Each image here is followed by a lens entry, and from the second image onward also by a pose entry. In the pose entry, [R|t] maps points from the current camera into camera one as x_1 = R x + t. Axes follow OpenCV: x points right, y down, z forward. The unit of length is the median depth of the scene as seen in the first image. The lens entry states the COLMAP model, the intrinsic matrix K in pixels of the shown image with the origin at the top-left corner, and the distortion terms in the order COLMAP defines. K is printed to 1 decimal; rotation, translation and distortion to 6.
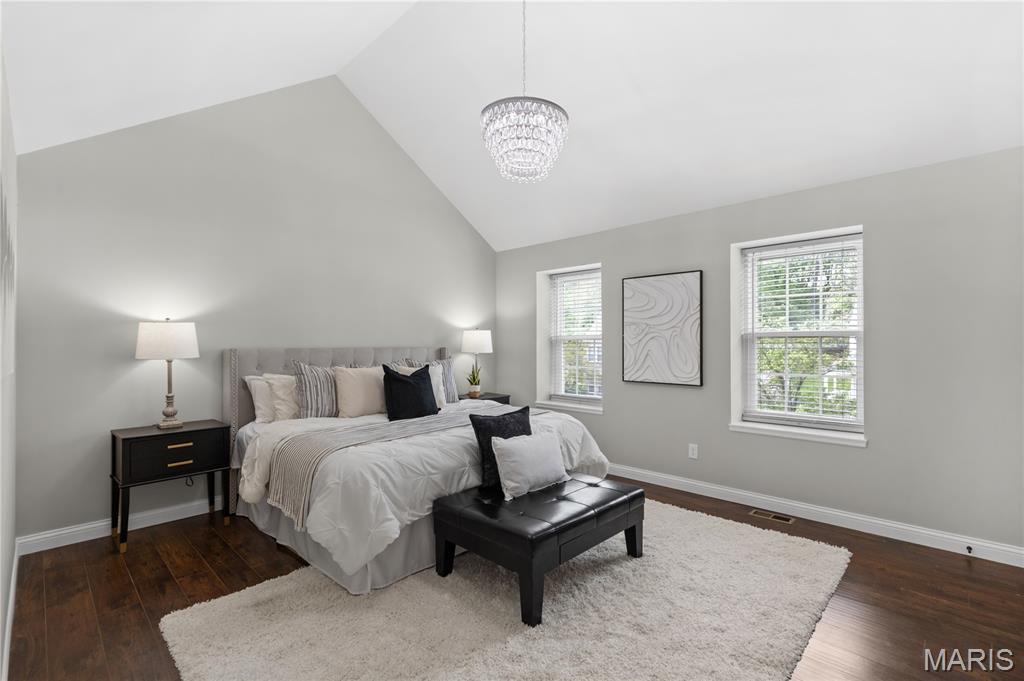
lens RADIAL K [[471.5, 0, 513.3], [0, 471.5, 342.6], [0, 0, 1]] dist [-0.000786, -0.001224]
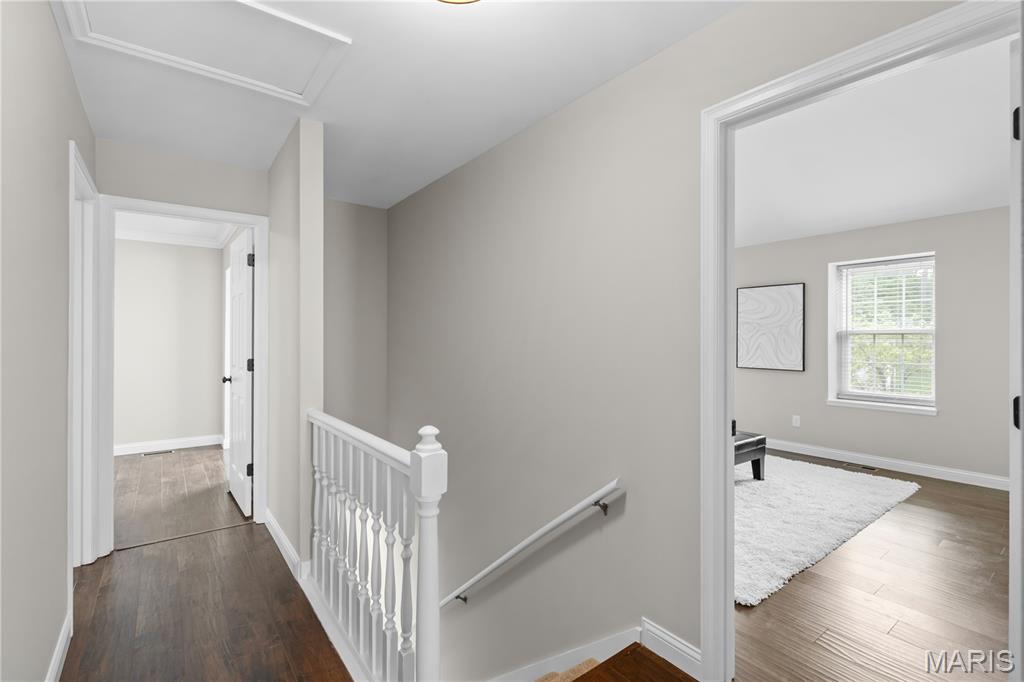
lens RADIAL K [[471.5, 0, 511.1], [0, 471.5, 335.5], [0, 0, 1]] dist [-0.000786, -0.001224]
pose [[0.988223, 0.006330, -0.152887, -0.210159], [-0.006507, 0.999979, -0.000655, -0.000732], [0.152880, 0.001642, 0.988243, -0.430533]]
